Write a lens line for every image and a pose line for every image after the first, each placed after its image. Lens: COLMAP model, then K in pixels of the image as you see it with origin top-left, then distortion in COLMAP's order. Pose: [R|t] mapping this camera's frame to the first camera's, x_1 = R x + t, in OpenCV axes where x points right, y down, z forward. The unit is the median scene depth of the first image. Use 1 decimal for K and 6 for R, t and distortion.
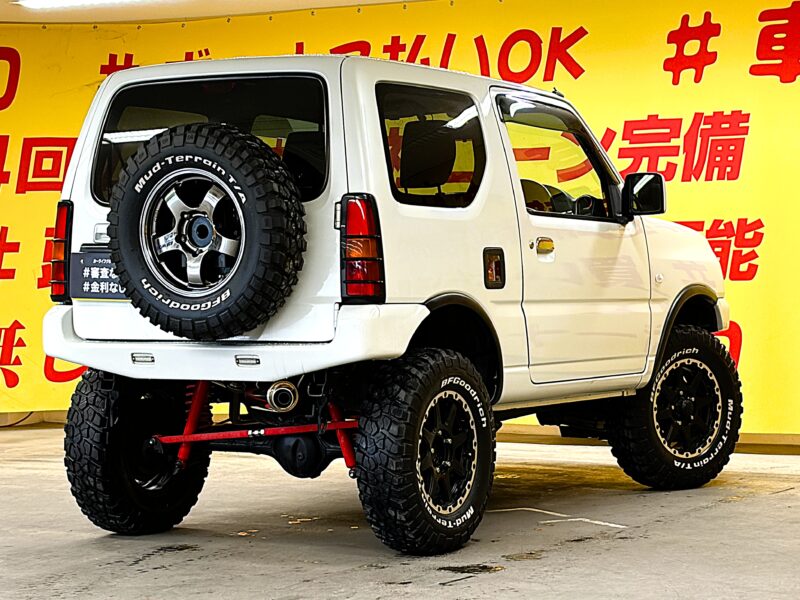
lens RADIAL K [[2221.9, 0, 407.4], [0, 2221.9, 293.0], [0, 0, 1]] dist [0.336525, 0.000000]
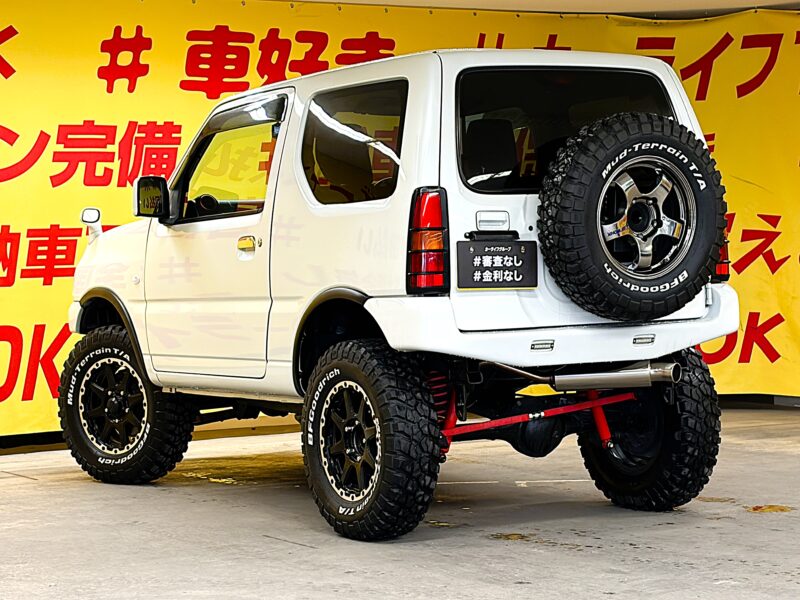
lens RADIAL K [[2080.9, 0, 418.6], [0, 2080.9, 322.5], [0, 0, 1]] dist [0.231814, 0.000000]
pose [[0.474618, -0.035202, 0.879488, -0.677427], [0.037585, 0.999099, 0.019706, -0.000945], [-0.879389, 0.023702, 0.475513, 0.425176]]
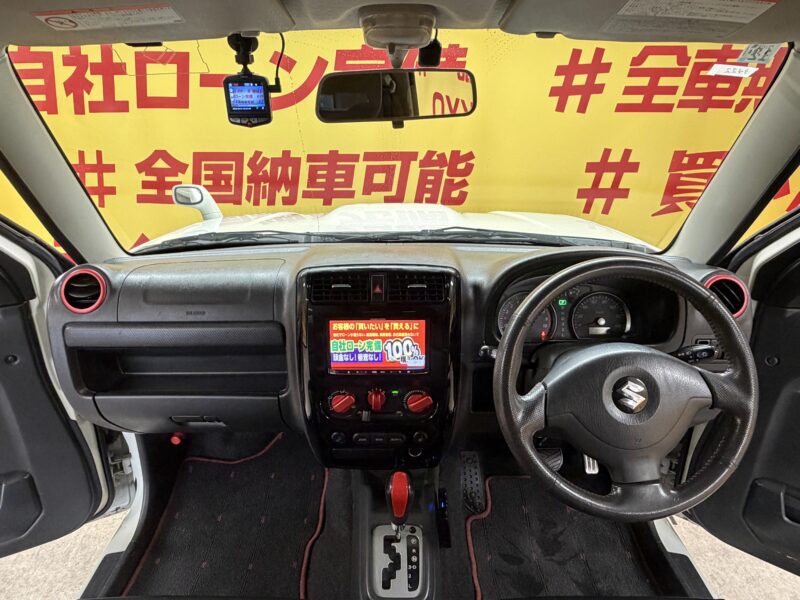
lens RADIAL K [[521.9, 0, 389.2], [0, 521.9, 302.0], [0, 0, 1]] dist [-0.009241, 0.005984]
pose [[0.869818, -0.190022, 0.455312, -0.012388], [0.003227, 0.925026, 0.379890, -0.062469], [-0.493363, -0.328966, 0.805217, 0.782383]]
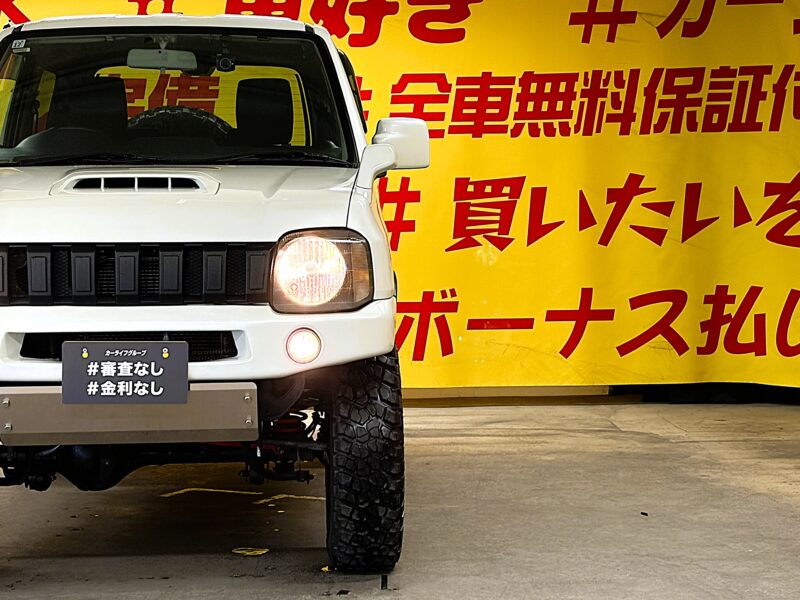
lens RADIAL K [[1873.5, 0, 408.1], [0, 1873.5, 300.1], [0, 0, 1]] dist [0.283086, 0.000000]
pose [[0.849090, -0.029743, 0.527411, -0.225831], [0.016233, 0.999411, 0.030226, -0.003836], [-0.527999, -0.017103, 0.849073, 0.232186]]
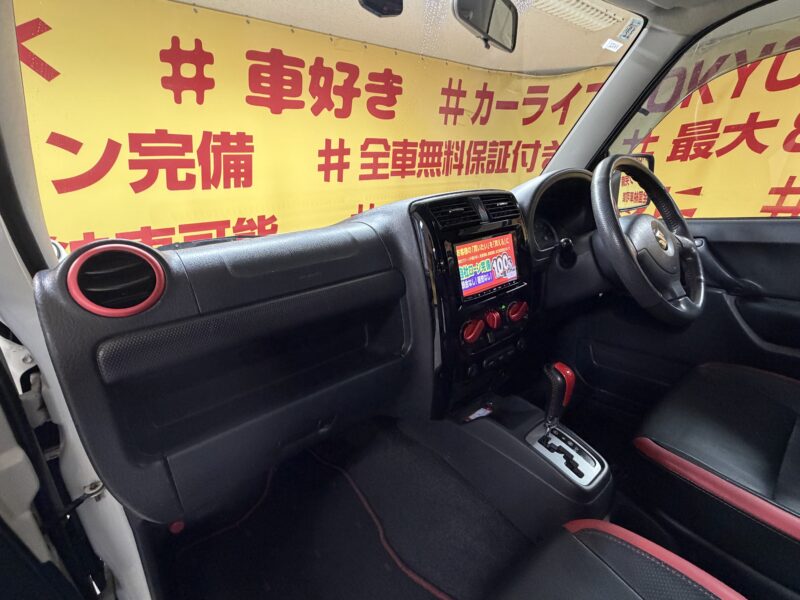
lens RADIAL K [[358.2, 0, 398.9], [0, 358.2, 301.4], [0, 0, 1]] dist [-0.002104, 0.000035]
pose [[0.351979, -0.293989, 0.888640, -0.036524], [0.082949, 0.955456, 0.283239, -0.038296], [-0.932325, -0.025983, 0.360686, 0.836930]]
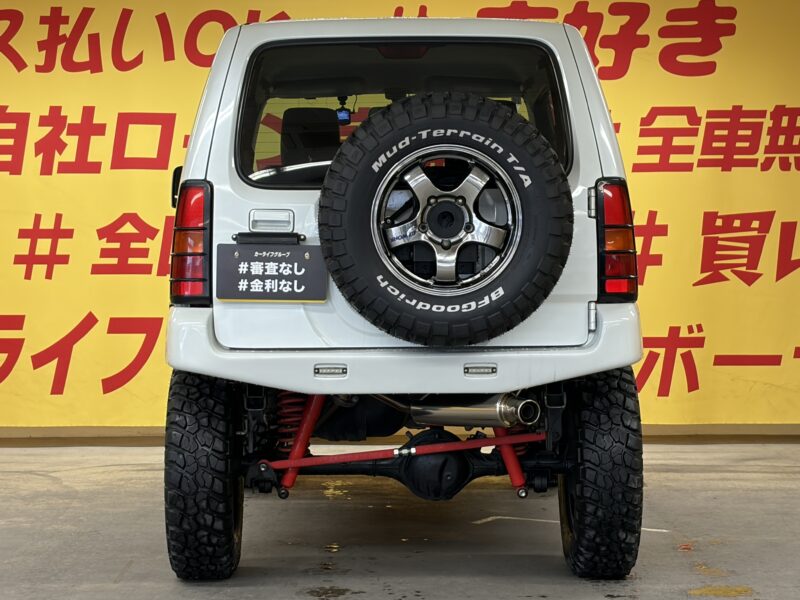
lens RADIAL K [[2013.3, 0, 401.6], [0, 2013.3, 303.0], [0, 0, 1]] dist [0.213641, 0.000000]
pose [[0.857085, -0.010738, 0.515062, -0.341093], [0.006320, 0.999927, 0.010329, -0.002521], [-0.515136, -0.005597, 0.857090, 0.236584]]
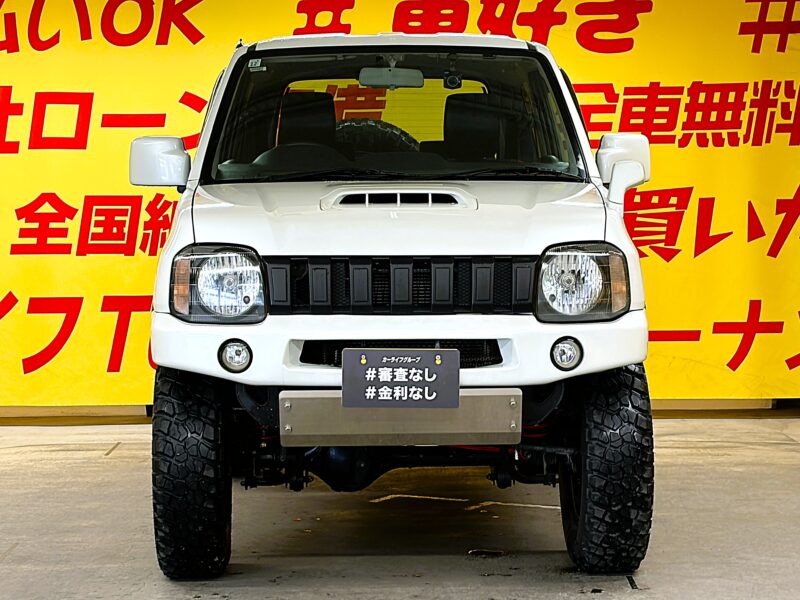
lens RADIAL K [[2013.3, 0, 413.2], [0, 2013.3, 300.4], [0, 0, 1]] dist [0.213641, 0.000000]
pose [[0.858947, -0.023248, 0.511537, -0.303814], [0.012709, 0.999629, 0.024090, -0.005891], [-0.511907, -0.014191, 0.858923, 0.211583]]
